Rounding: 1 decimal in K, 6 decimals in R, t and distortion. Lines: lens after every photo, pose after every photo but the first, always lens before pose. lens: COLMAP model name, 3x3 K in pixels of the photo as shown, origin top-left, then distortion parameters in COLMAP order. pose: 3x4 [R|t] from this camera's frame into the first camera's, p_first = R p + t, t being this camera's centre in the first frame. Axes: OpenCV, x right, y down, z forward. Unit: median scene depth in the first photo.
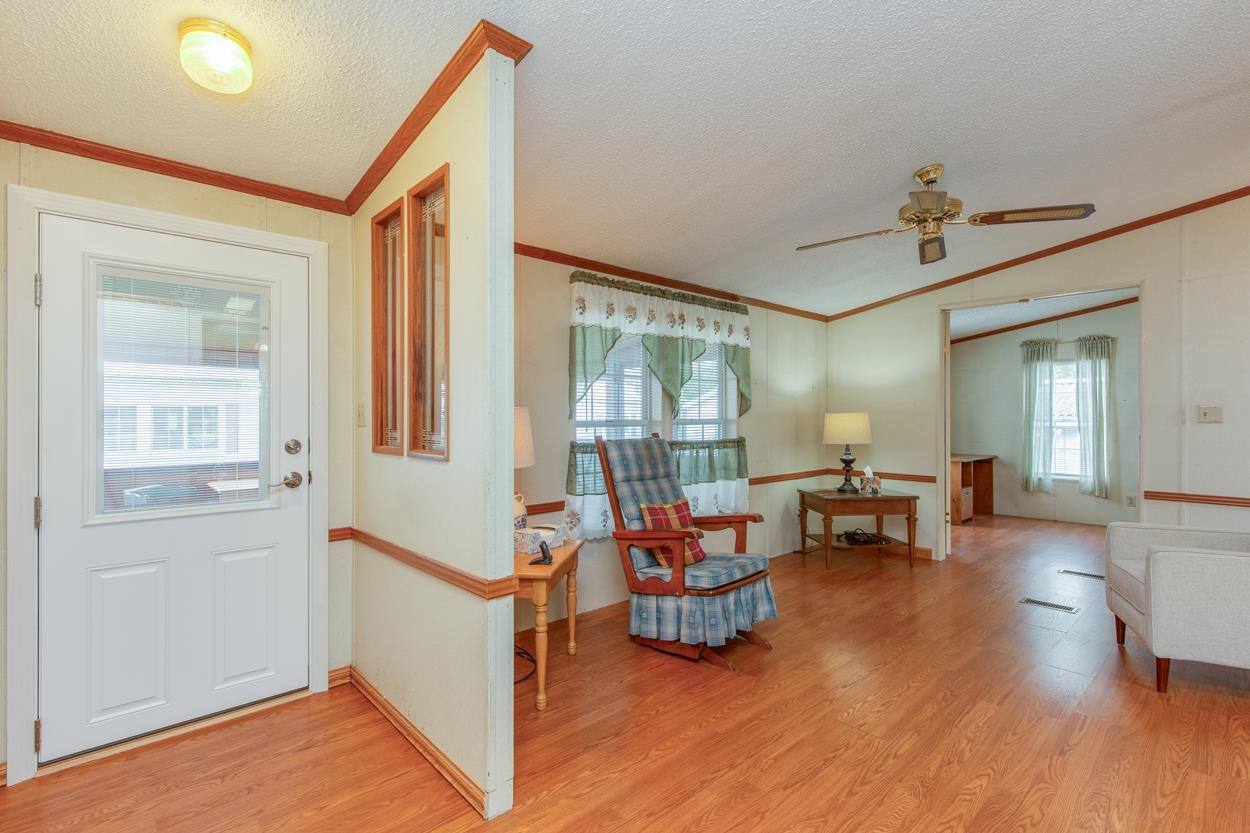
lens RADIAL K [[576.5, 0, 622.3], [0, 576.5, 415.0], [0, 0, 1]] dist [0.006847, -0.001476]
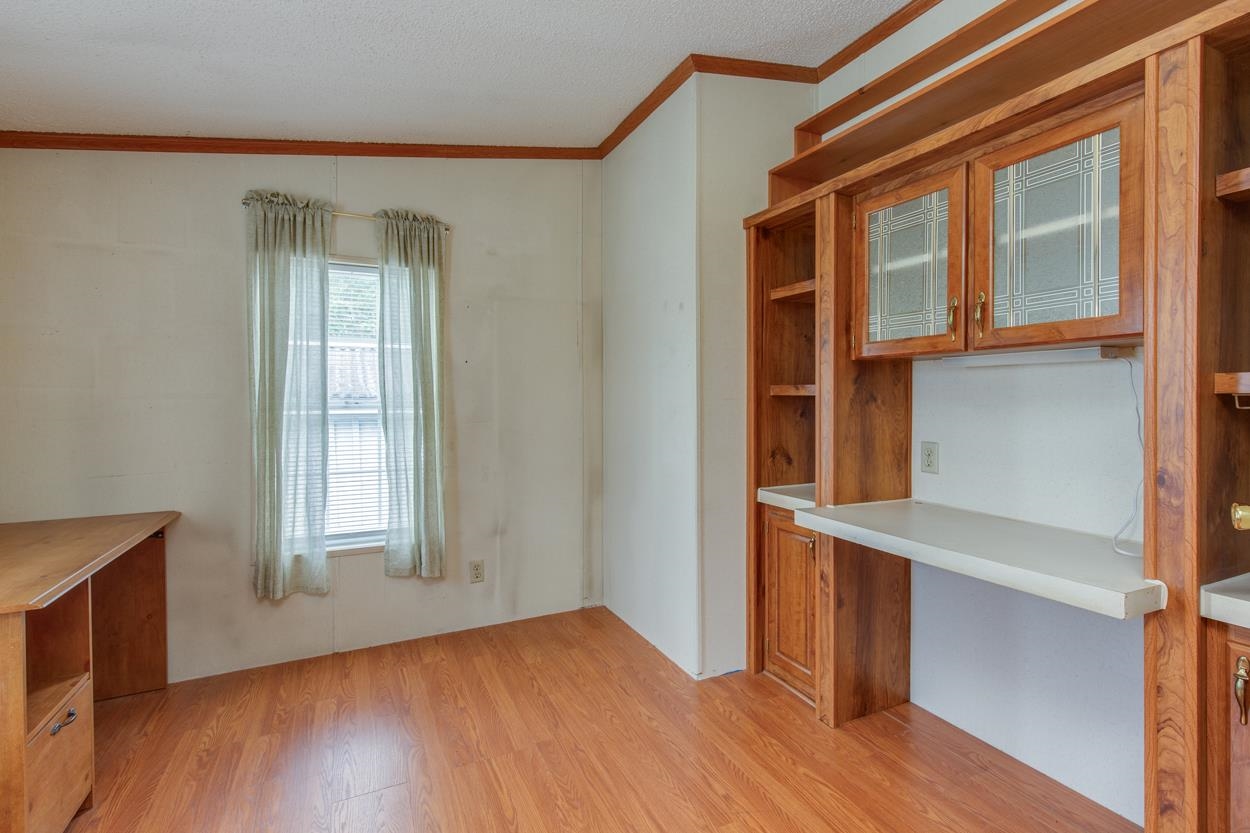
lens RADIAL K [[576.5, 0, 623.0], [0, 576.5, 403.9], [0, 0, 1]] dist [0.006847, -0.001476]
pose [[0.291708, -0.010485, 0.956450, 0.636015], [-0.000086, 0.999940, 0.010989, 0.007130], [-0.956508, -0.003288, 0.291689, 1.033062]]
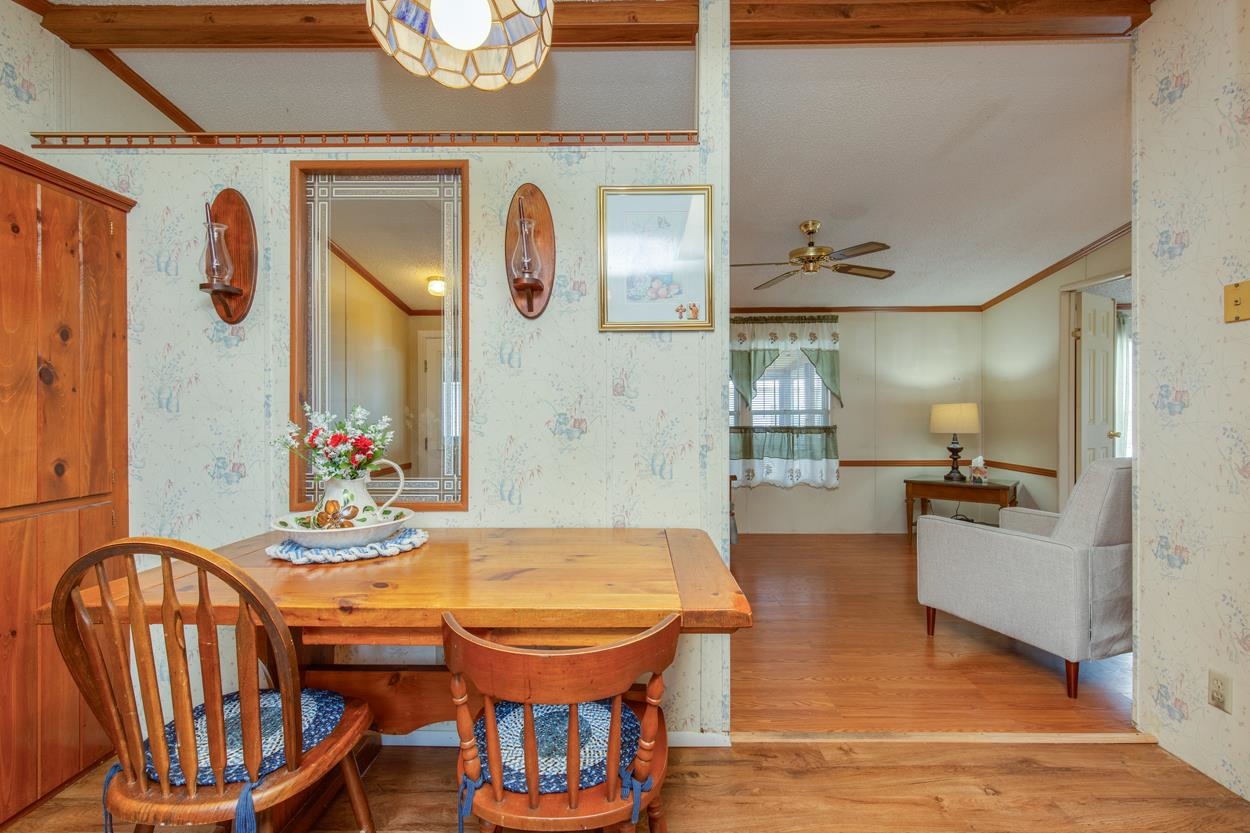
lens RADIAL K [[576.5, 0, 630.1], [0, 576.5, 415.4], [0, 0, 1]] dist [0.006847, -0.001476]
pose [[0.734472, 0.004870, -0.678621, 0.716786], [0.007855, 0.999846, 0.015677, -0.003187], [0.678593, -0.016845, 0.734321, -0.172352]]
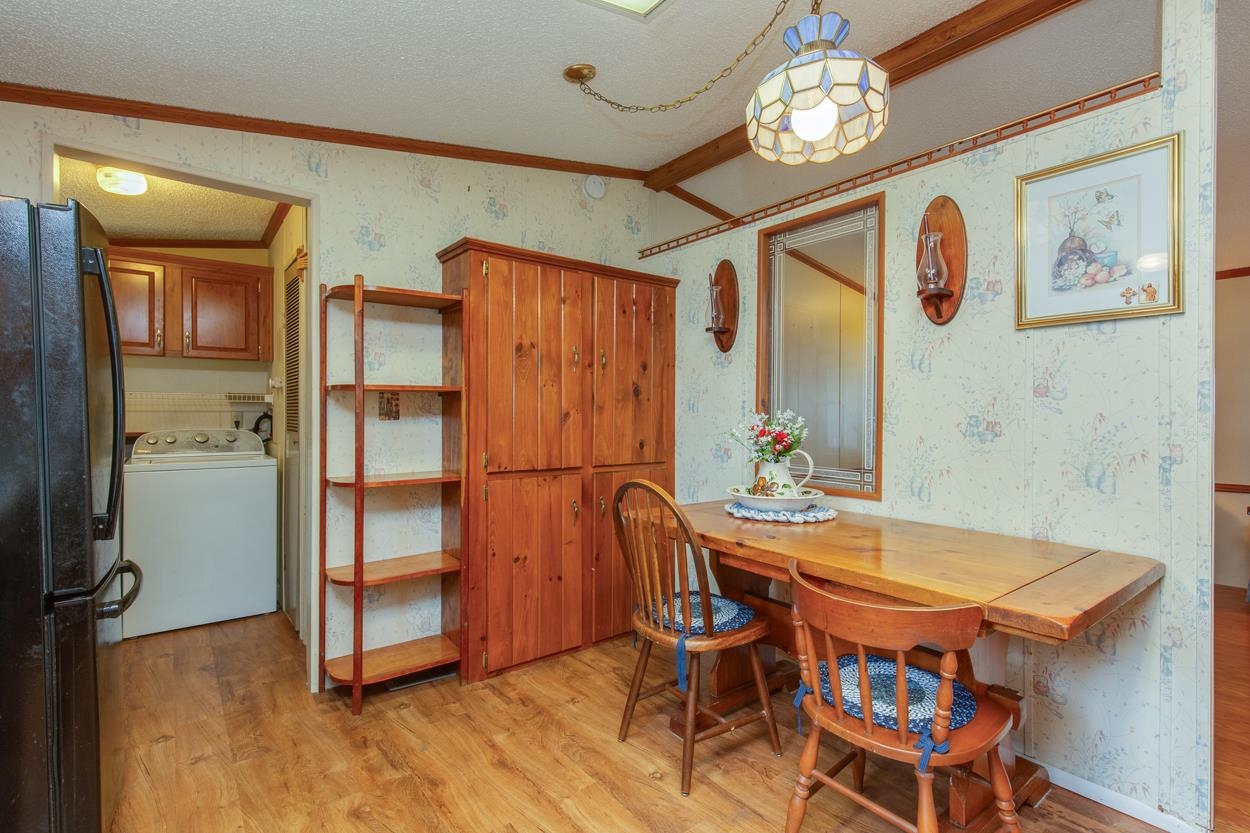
lens RADIAL K [[576.5, 0, 622.3], [0, 576.5, 414.8], [0, 0, 1]] dist [0.006847, -0.001476]
pose [[-0.076832, 0.005564, -0.997029, 0.845353], [0.007238, 0.999961, 0.005023, -0.003163], [0.997018, -0.006831, -0.076869, -0.116253]]
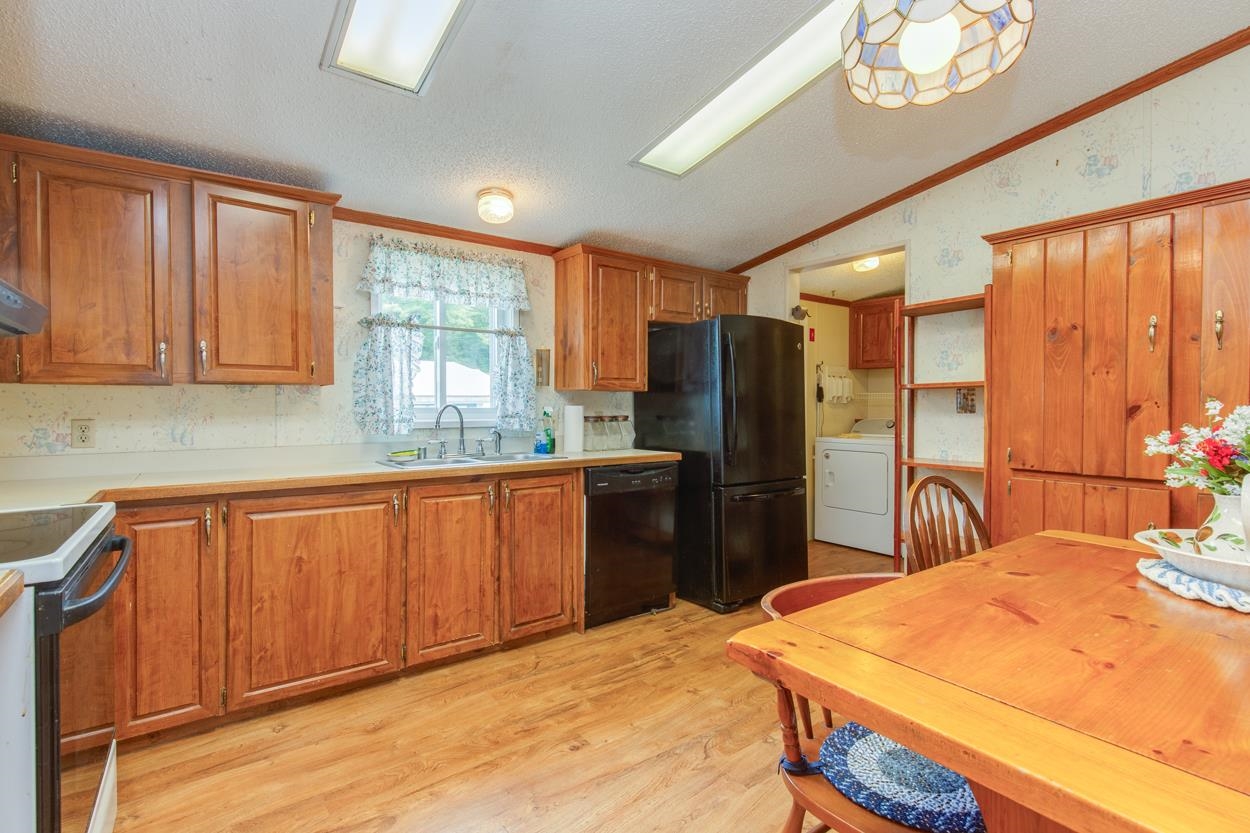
lens RADIAL K [[576.5, 0, 614.6], [0, 576.5, 411.3], [0, 0, 1]] dist [0.006847, -0.001476]
pose [[-0.992706, 0.001957, 0.120542, 0.595379], [0.001758, 0.999997, -0.001760, 0.001342], [-0.120545, -0.001535, -0.992707, 0.297042]]
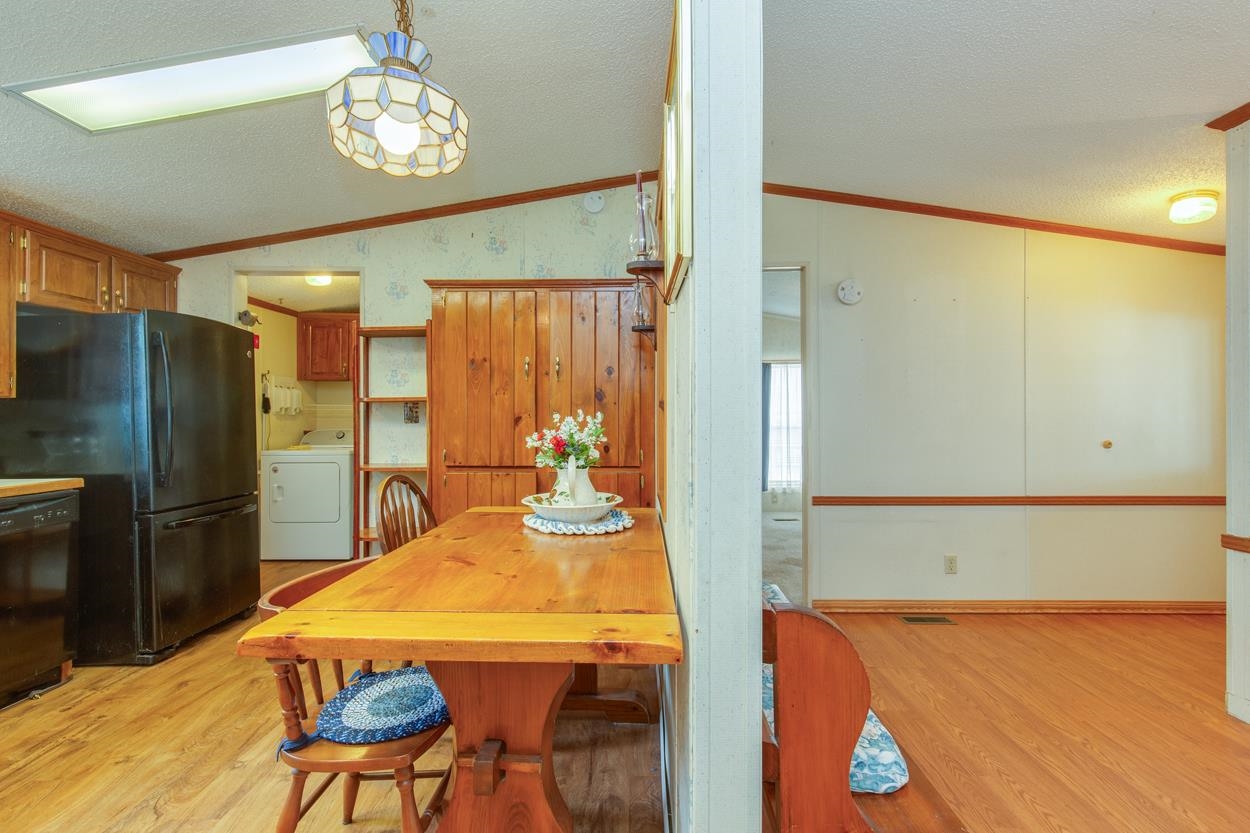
lens RADIAL K [[576.5, 0, 628.1], [0, 576.5, 415.1], [0, 0, 1]] dist [0.006847, -0.001476]
pose [[-0.690513, 0.003523, -0.723311, 0.643383], [0.012989, 0.999887, -0.007530, 0.001783], [0.723203, -0.014595, -0.690481, 0.353041]]
